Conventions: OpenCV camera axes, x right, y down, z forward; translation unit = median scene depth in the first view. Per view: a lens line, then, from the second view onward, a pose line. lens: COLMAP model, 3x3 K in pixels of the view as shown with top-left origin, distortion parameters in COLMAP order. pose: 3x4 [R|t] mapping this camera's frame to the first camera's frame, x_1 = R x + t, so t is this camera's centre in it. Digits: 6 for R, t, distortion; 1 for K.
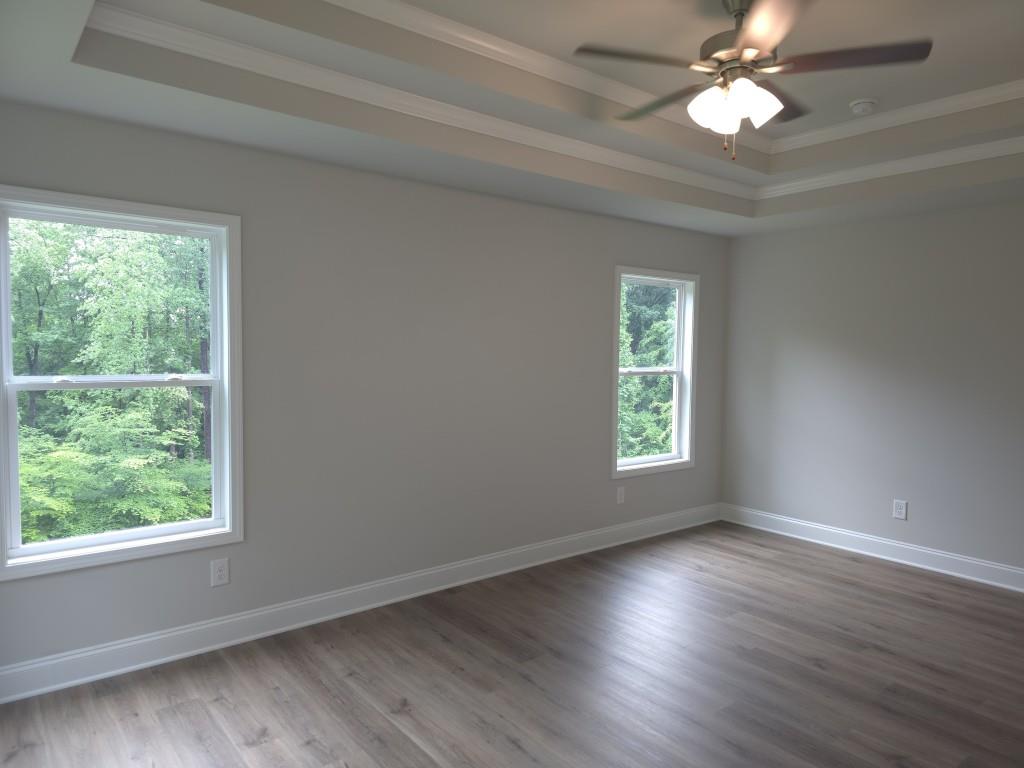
lens RADIAL K [[681.9, 0, 517.9], [0, 681.9, 380.7], [0, 0, 1]] dist [0.066761, -0.056623]
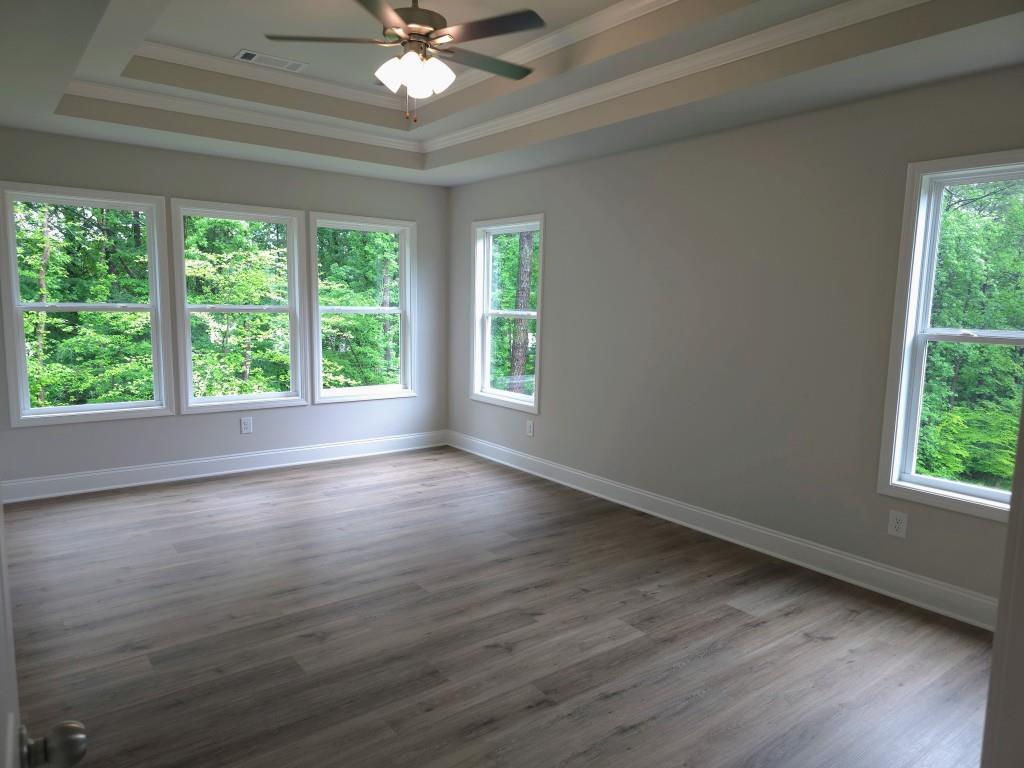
lens RADIAL K [[681.9, 0, 517.9], [0, 681.9, 380.7], [0, 0, 1]] dist [0.066761, -0.056623]
pose [[-0.020835, 0.111134, -0.993587, 1.237326], [-0.067771, 0.991360, 0.112306, -0.026599], [0.997483, 0.069676, -0.013123, 0.991945]]
